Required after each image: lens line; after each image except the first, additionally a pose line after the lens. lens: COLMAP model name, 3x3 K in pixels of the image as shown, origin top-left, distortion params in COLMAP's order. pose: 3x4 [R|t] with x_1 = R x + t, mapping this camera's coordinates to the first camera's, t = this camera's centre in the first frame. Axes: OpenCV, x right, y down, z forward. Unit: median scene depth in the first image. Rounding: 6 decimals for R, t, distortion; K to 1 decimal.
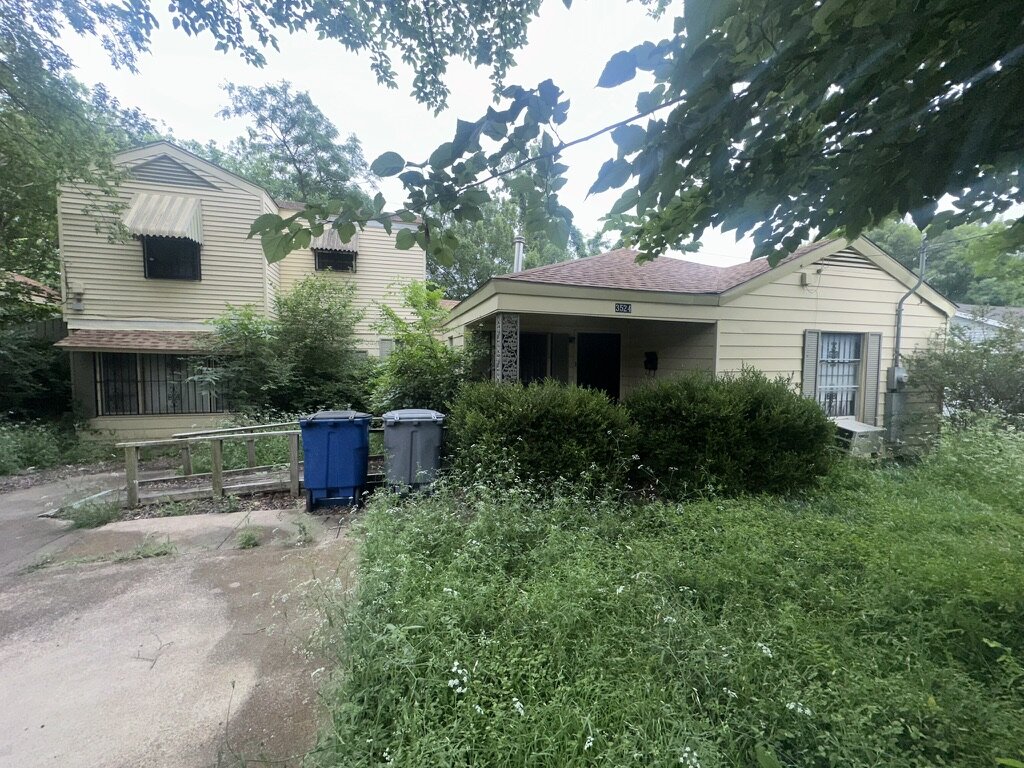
lens RADIAL K [[411.2, 0, 513.2], [0, 411.2, 386.2], [0, 0, 1]] dist [0.000138, 0.000151]
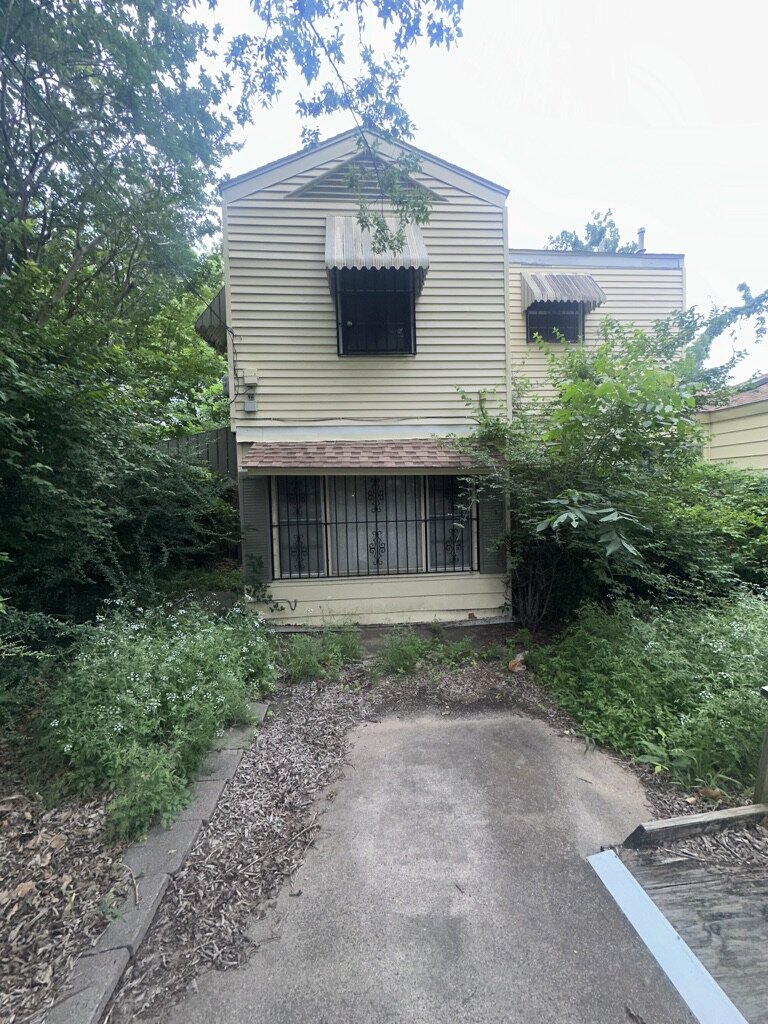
lens RADIAL K [[411.2, 0, 381.7], [0, 411.2, 510.5], [0, 0, 1]] dist [0.000138, 0.000151]
pose [[0.978009, -0.019276, -0.207669, -0.714949], [0.017517, 0.999793, -0.010303, -0.024117], [0.207825, 0.006438, 0.978145, 0.417389]]
